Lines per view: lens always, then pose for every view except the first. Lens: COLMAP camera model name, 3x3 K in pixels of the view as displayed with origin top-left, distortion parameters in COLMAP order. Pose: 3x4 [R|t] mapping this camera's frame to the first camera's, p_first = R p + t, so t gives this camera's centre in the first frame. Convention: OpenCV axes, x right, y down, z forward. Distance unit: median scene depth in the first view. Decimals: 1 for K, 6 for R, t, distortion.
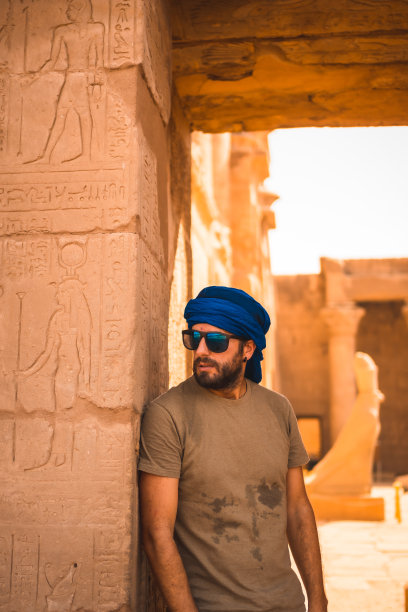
lens RADIAL K [[935.1, 0, 205.6], [0, 935.1, 315.2], [0, 0, 1]] dist [-0.040740, 0.137102]
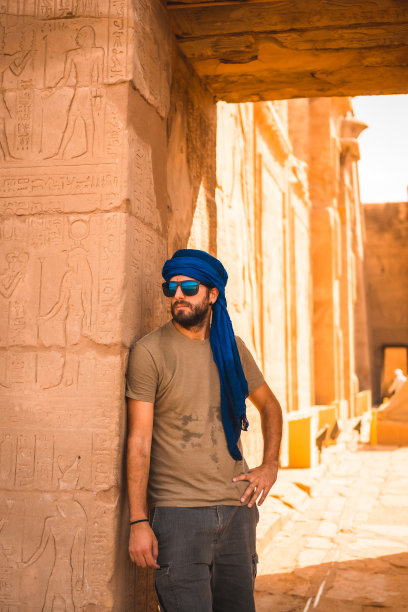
lens RADIAL K [[935.1, 0, 205.6], [0, 935.1, 315.2], [0, 0, 1]] dist [-0.040740, 0.137102]
pose [[0.994600, 0.004781, -0.103677, 0.167071], [0.003283, 0.996990, 0.077467, -0.042934], [0.103735, -0.077389, 0.991590, -0.296530]]
